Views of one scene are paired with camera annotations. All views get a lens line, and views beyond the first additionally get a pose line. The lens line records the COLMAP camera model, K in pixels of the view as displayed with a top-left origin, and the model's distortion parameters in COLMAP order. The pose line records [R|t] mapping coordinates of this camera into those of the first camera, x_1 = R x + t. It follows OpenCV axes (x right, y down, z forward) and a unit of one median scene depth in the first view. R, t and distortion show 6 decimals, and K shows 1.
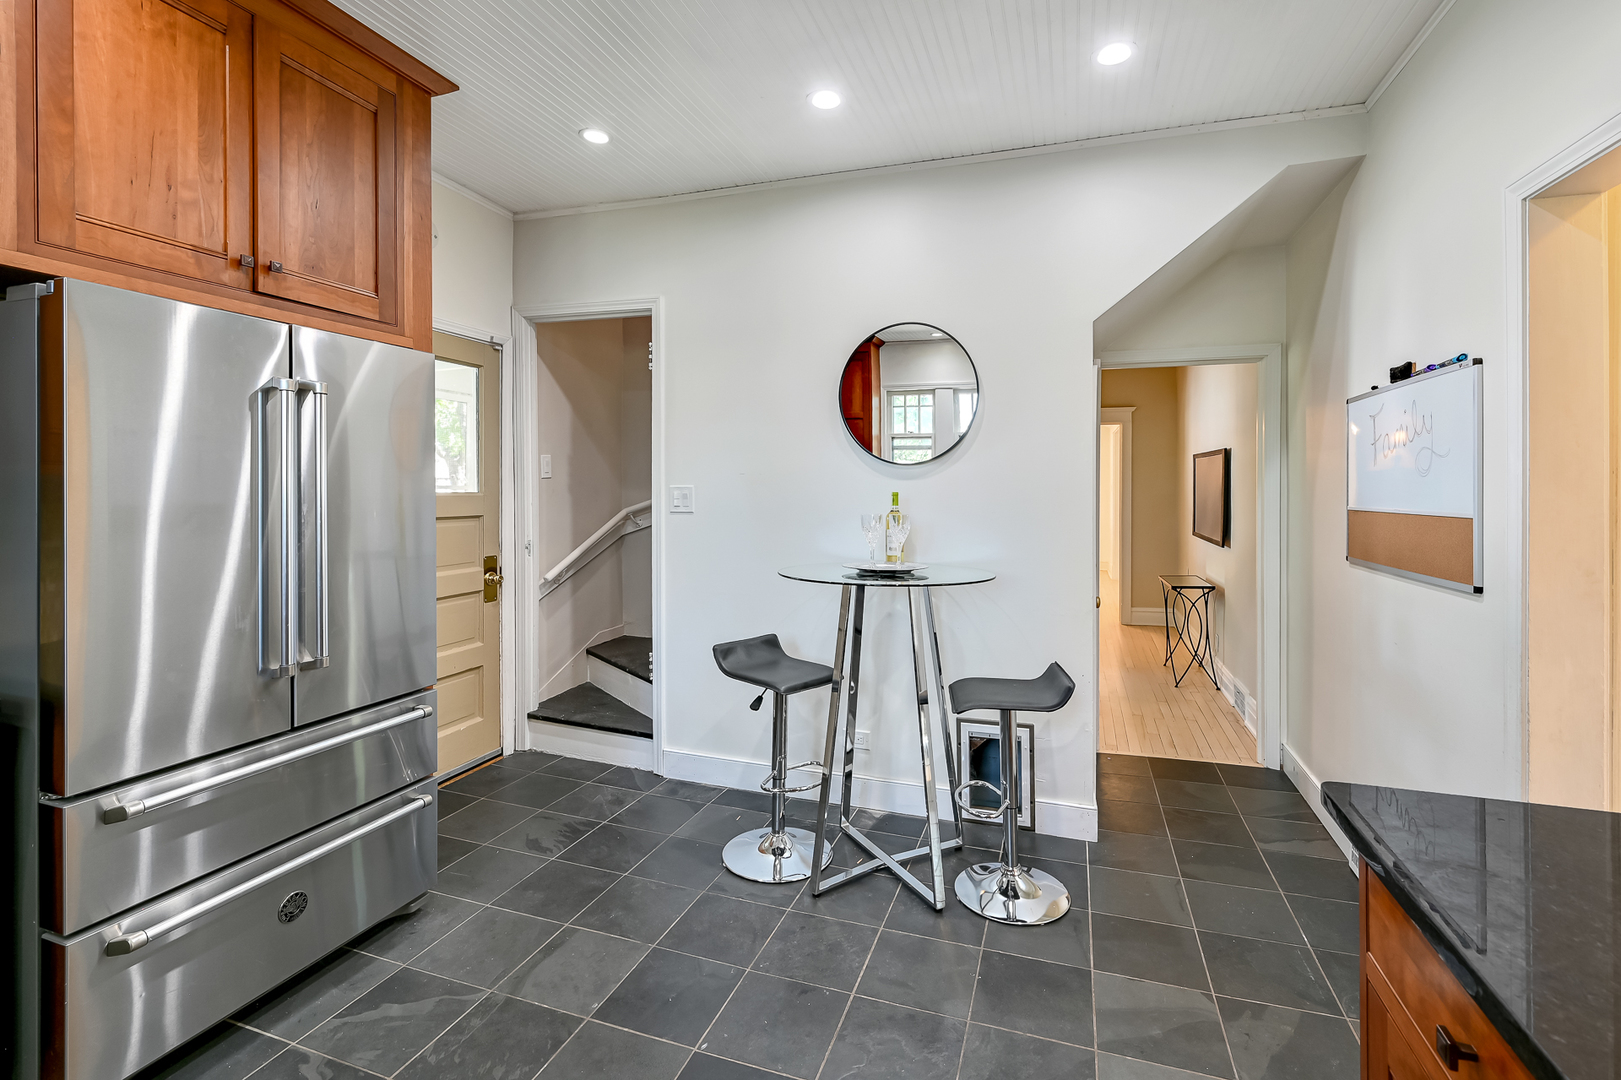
lens RADIAL K [[734.2, 0, 820.1], [0, 734.2, 487.2], [0, 0, 1]] dist [-0.000974, -0.000045]
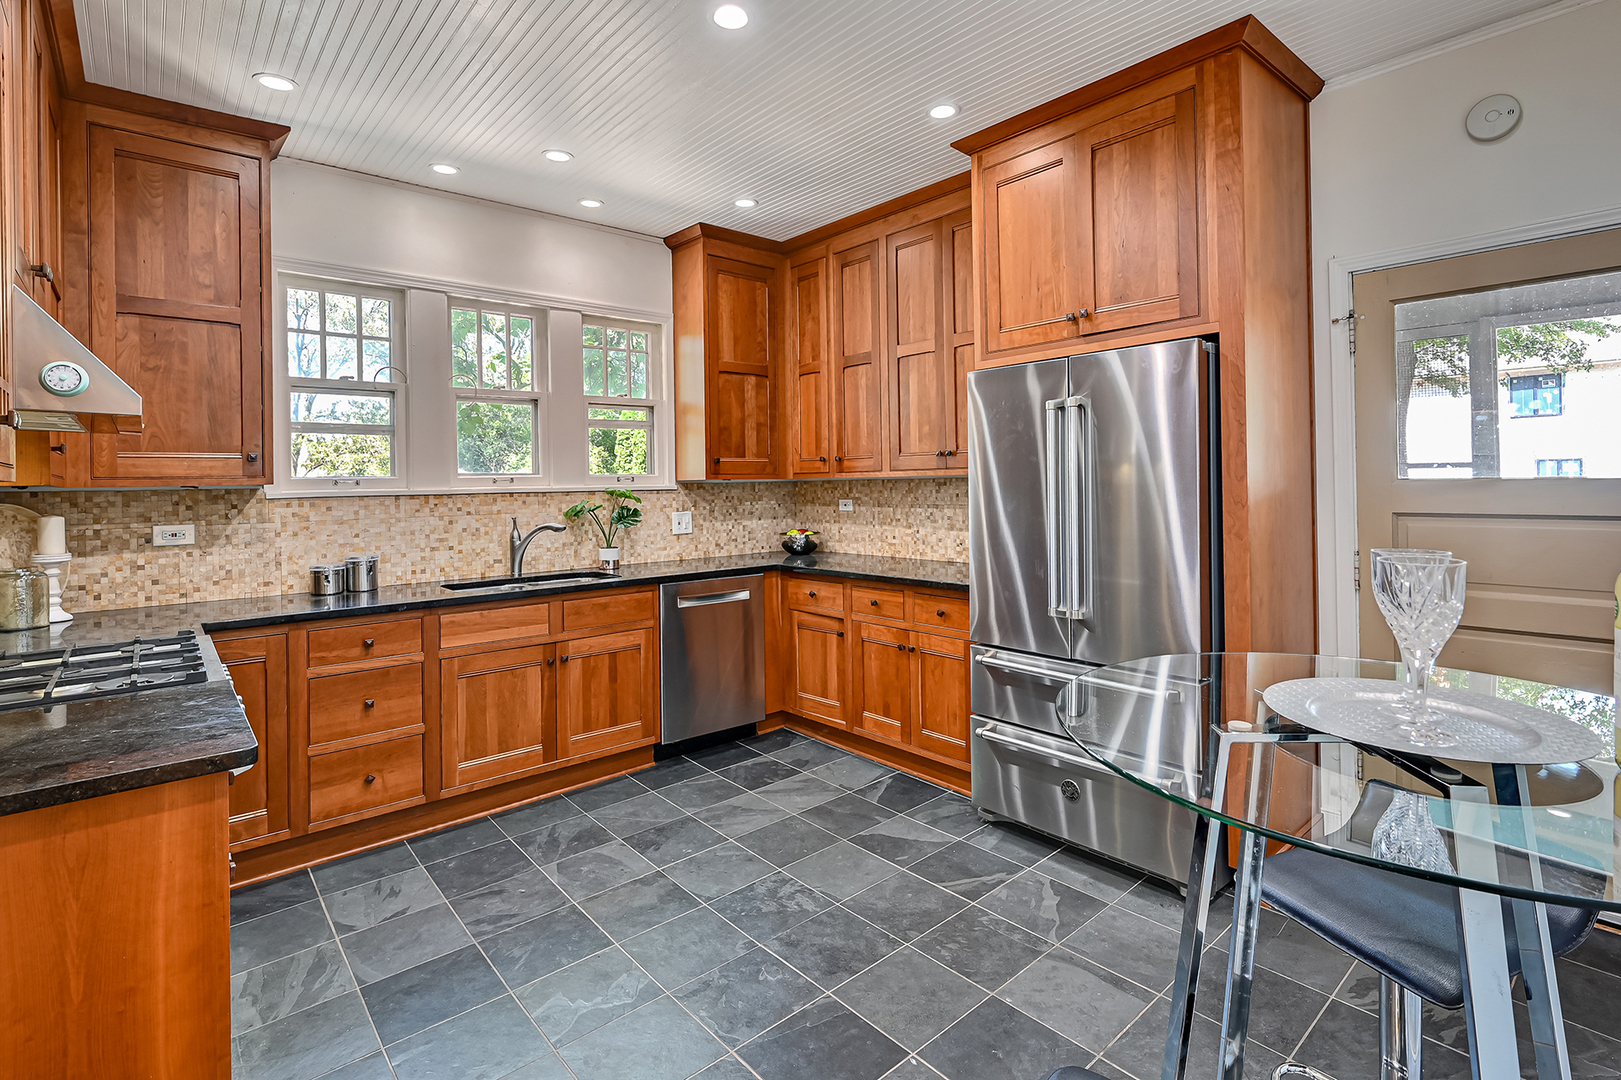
lens RADIAL K [[761.2, 0, 832.4], [0, 761.2, 482.8], [0, 0, 1]] dist [-0.001240, -0.000121]
pose [[-0.493083, 0.008945, -0.869936, 0.683597], [0.019961, 0.999800, -0.001034, 0.000062], [0.869753, -0.017875, -0.493163, 1.275693]]
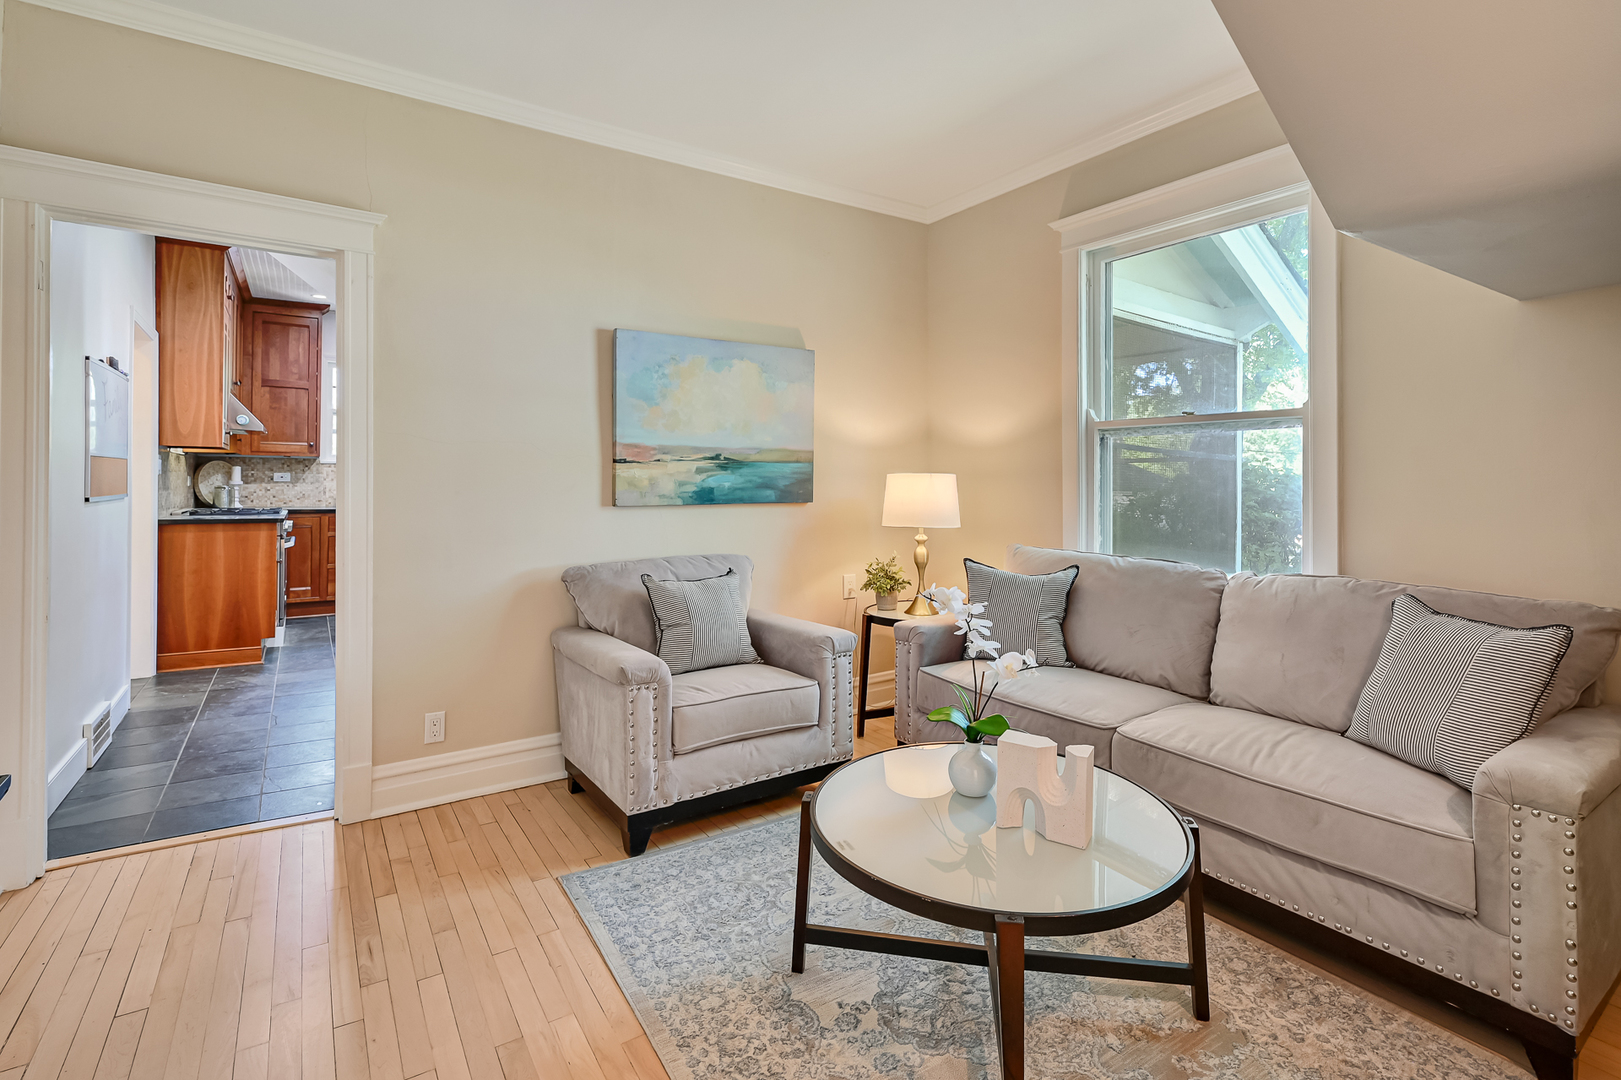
lens RADIAL K [[743.9, 0, 807.4], [0, 743.9, 481.6], [0, 0, 1]] dist [0.000379, 0.000492]
pose [[-0.606954, -0.004826, -0.794723, 1.261622], [-0.008160, 0.999967, 0.000159, 0.073362], [0.794695, 0.006581, -0.606973, 3.357638]]
